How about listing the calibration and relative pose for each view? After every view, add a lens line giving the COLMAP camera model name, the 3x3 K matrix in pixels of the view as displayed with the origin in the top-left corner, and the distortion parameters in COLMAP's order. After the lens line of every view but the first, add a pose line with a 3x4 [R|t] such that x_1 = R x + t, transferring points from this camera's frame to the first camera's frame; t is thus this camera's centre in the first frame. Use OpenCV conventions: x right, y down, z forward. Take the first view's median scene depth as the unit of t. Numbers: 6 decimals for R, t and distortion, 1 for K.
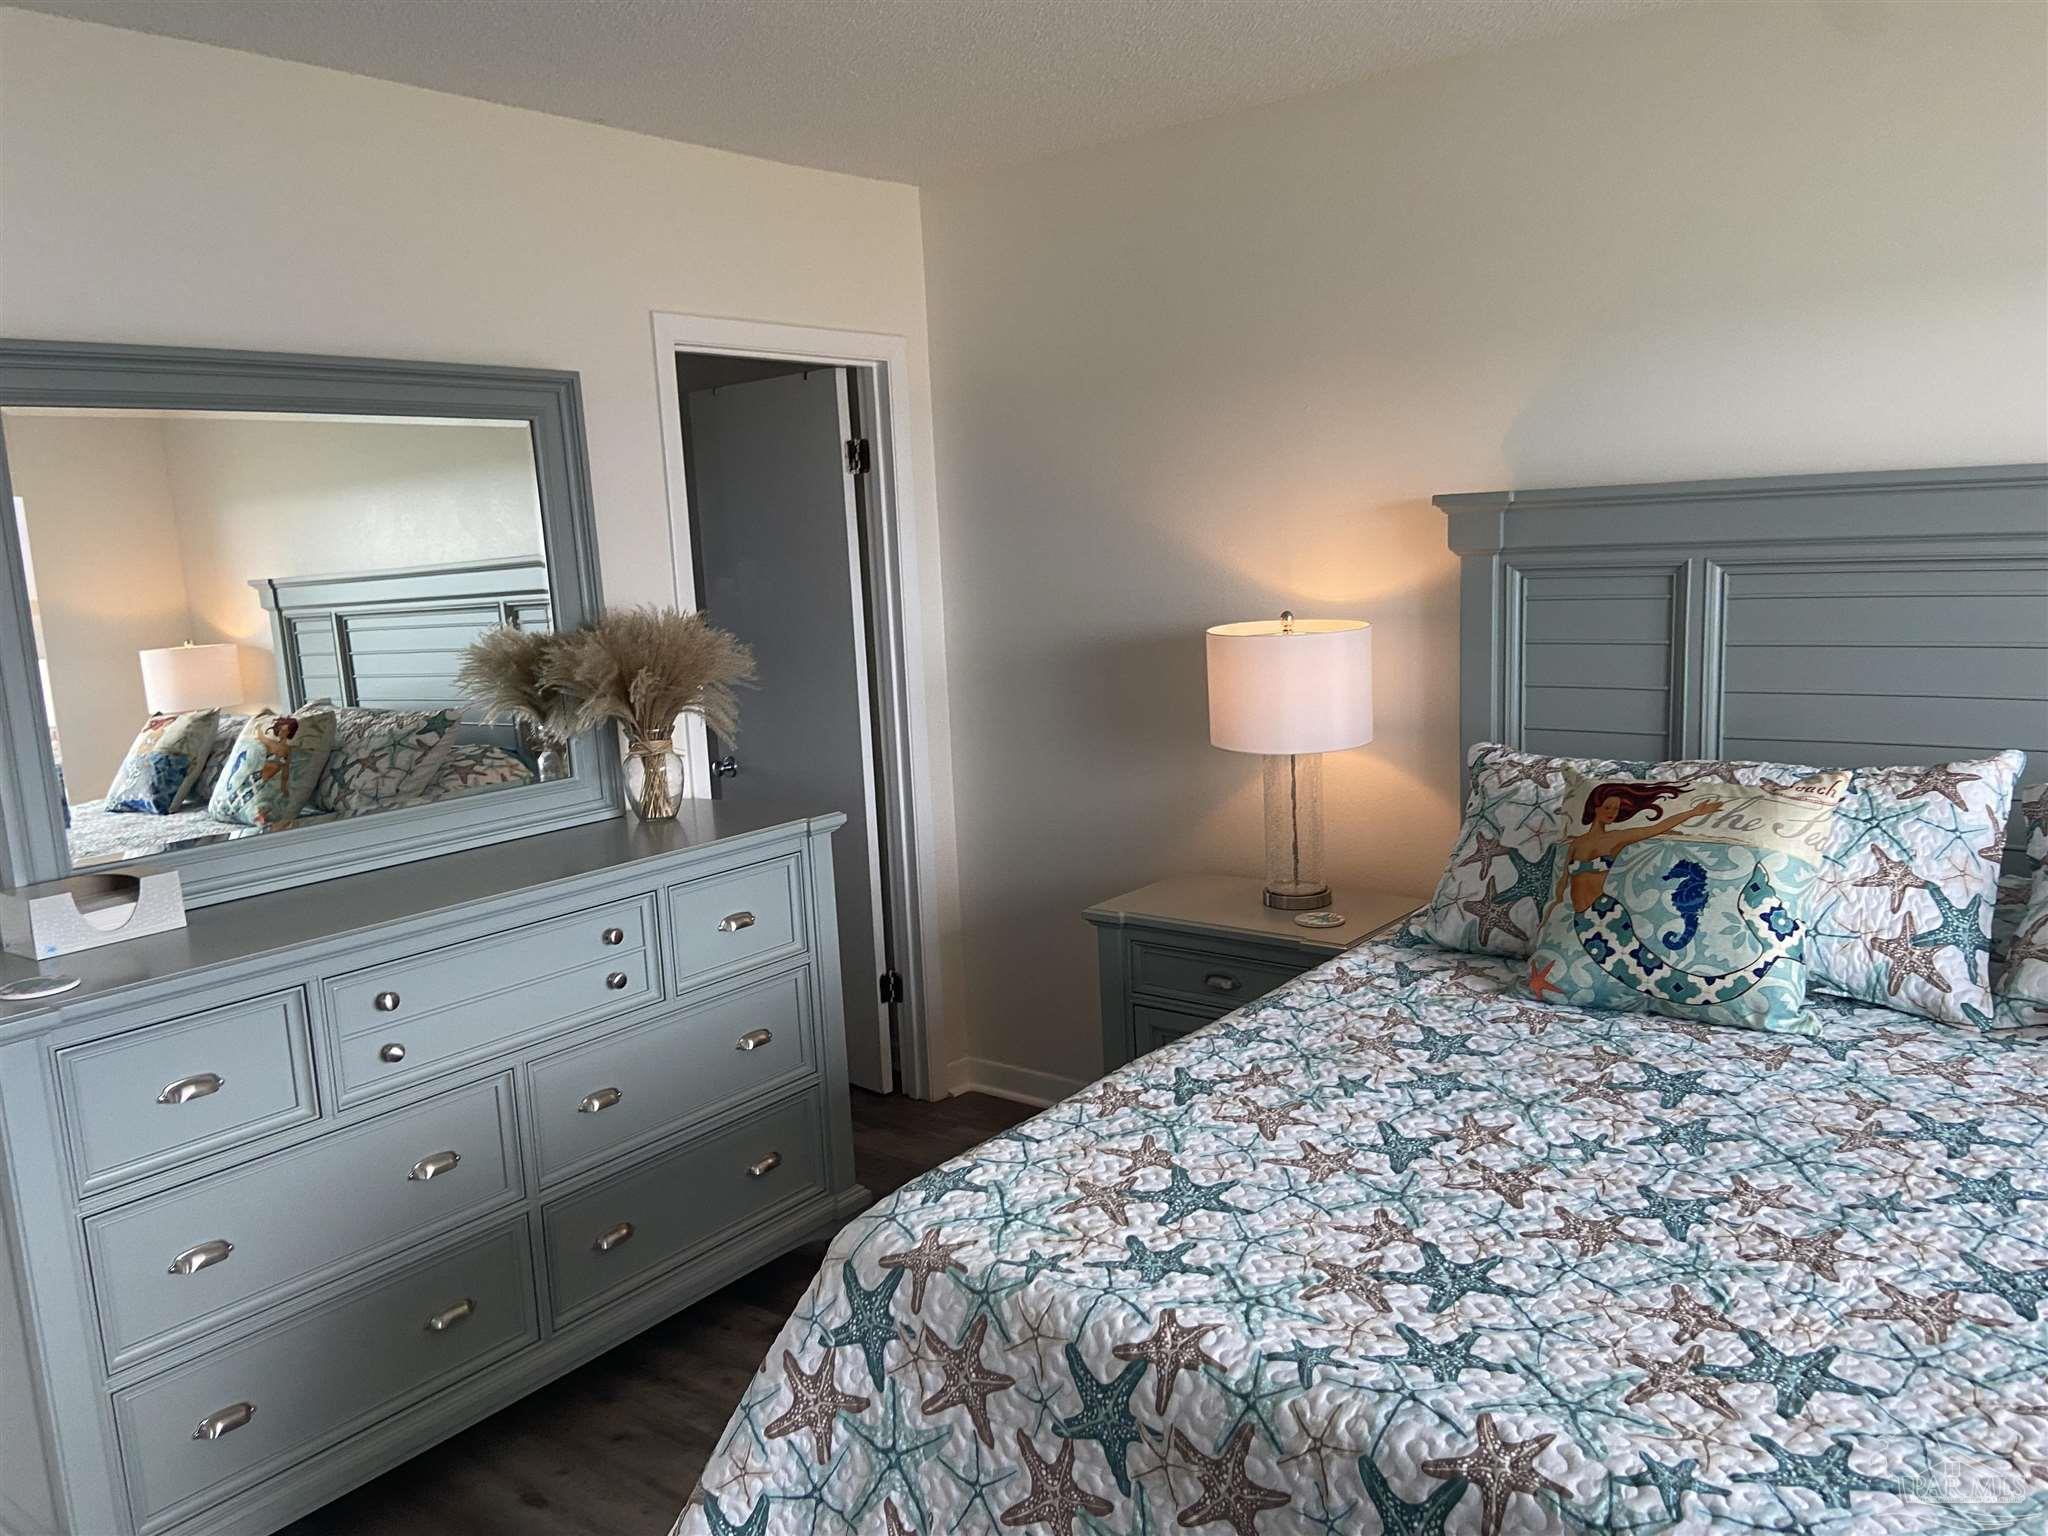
lens RADIAL K [[1544.0, 0, 1024.0], [0, 1544.0, 768.0], [0, 0, 1]] dist [0.122726, -0.152518]
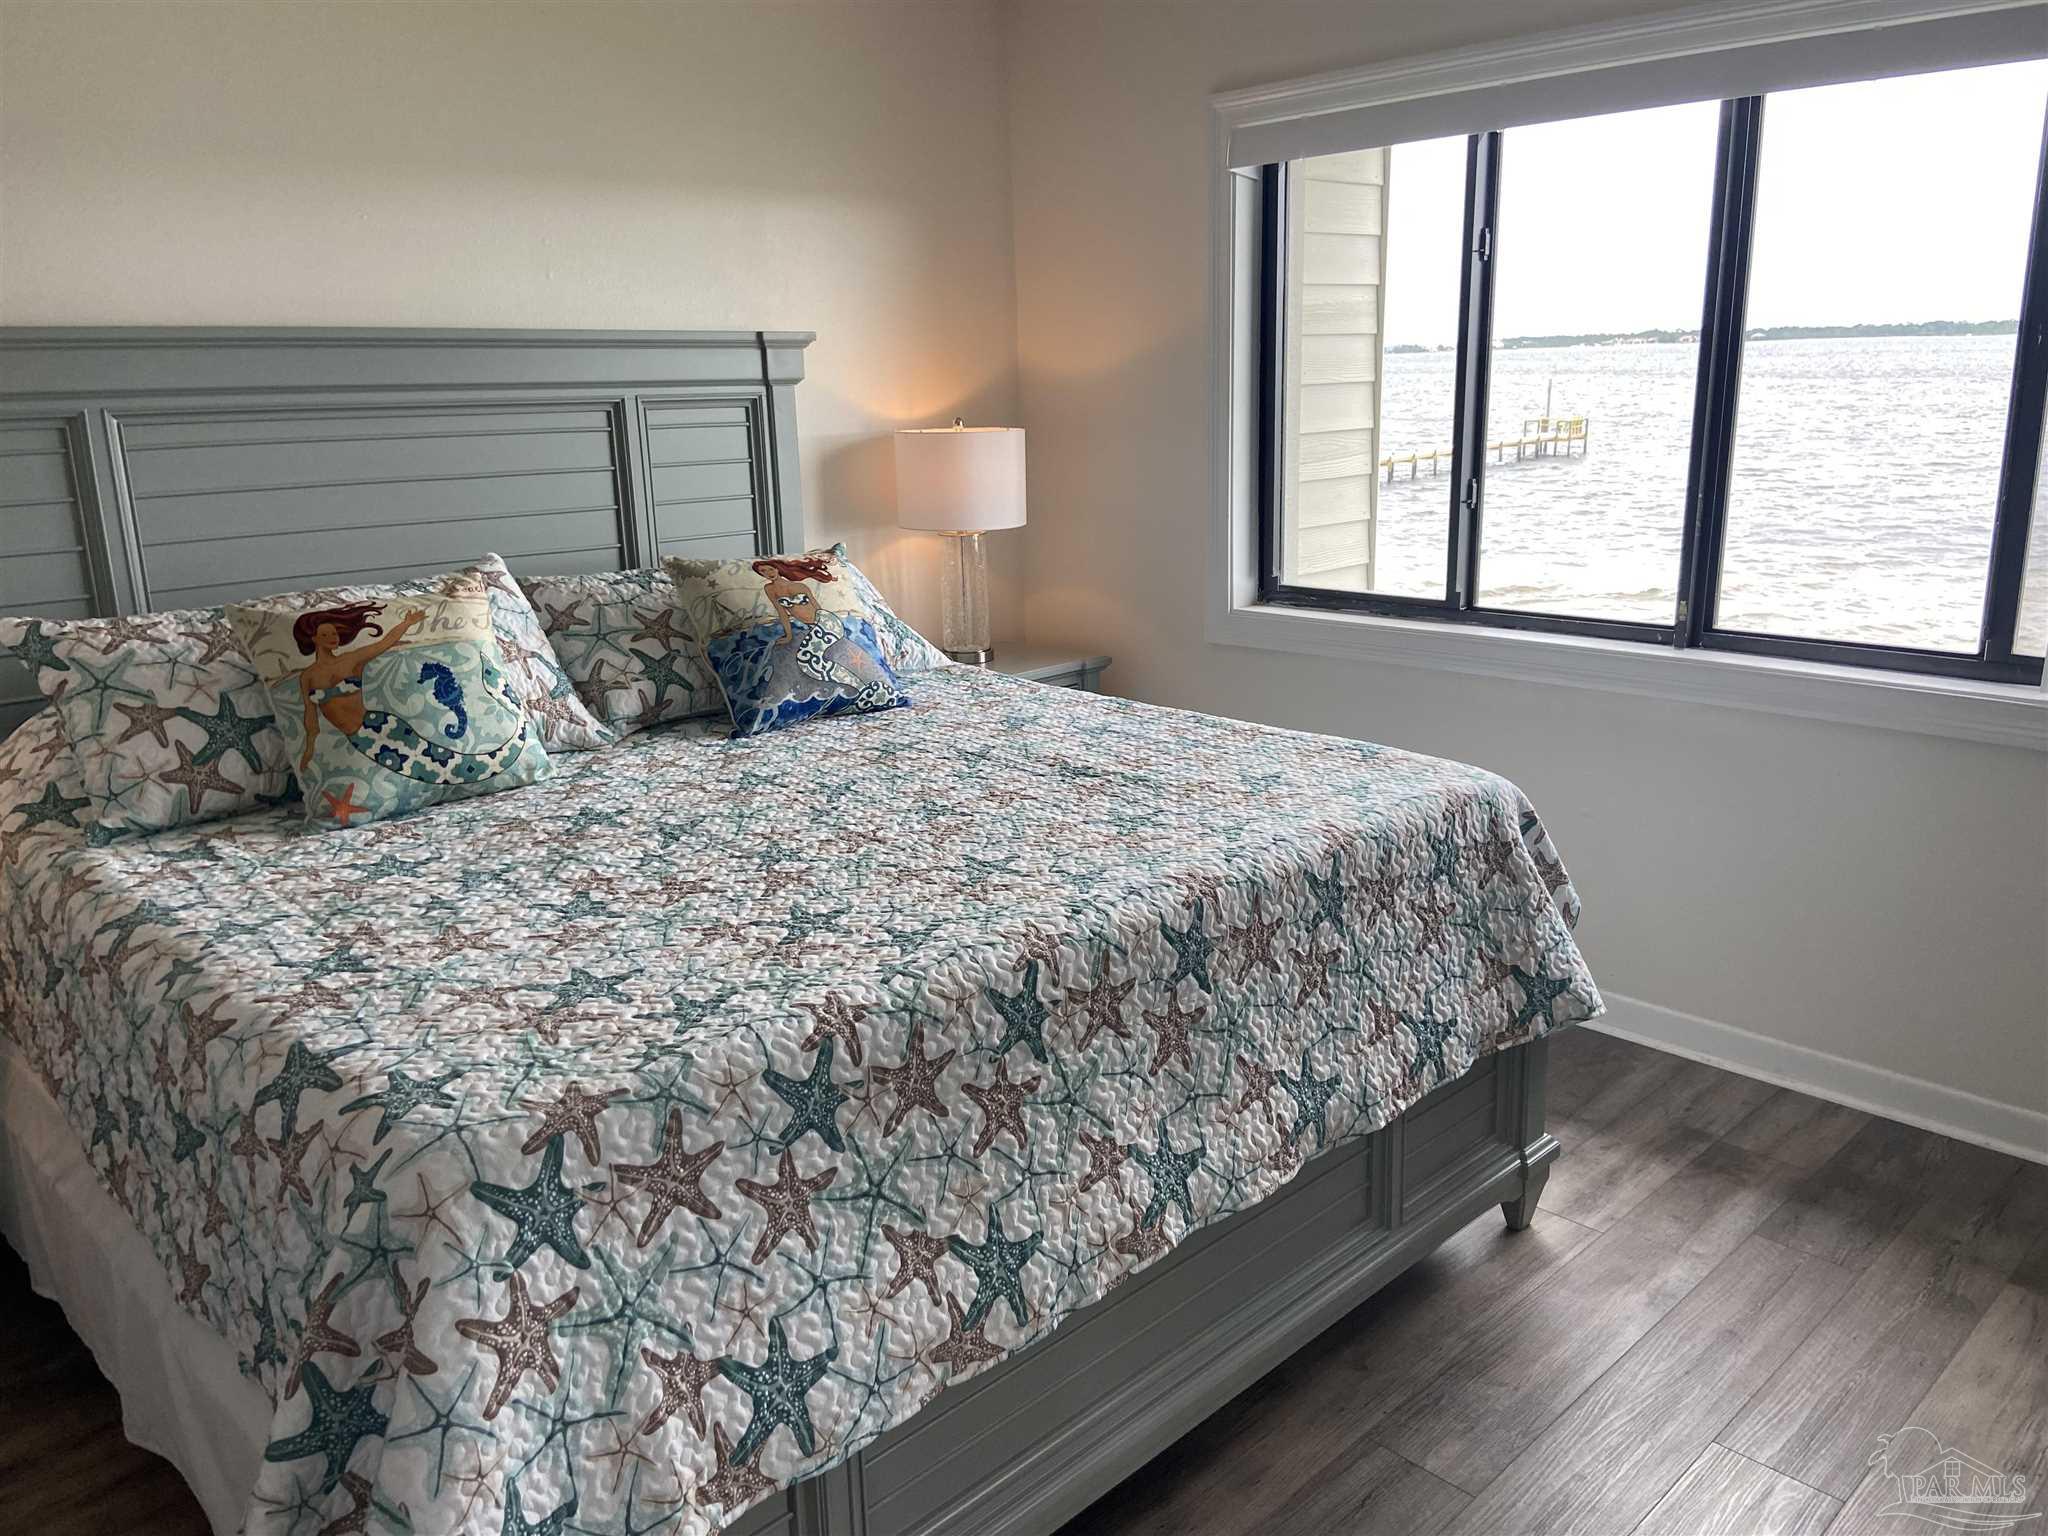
lens RADIAL K [[1544.0, 0, 1024.0], [0, 1544.0, 768.0], [0, 0, 1]] dist [0.122726, -0.152518]
pose [[0.138717, -0.206156, 0.968637, -0.703839], [0.168469, 0.968749, 0.182053, -0.001036], [-0.975898, 0.137931, 0.169112, 0.457465]]
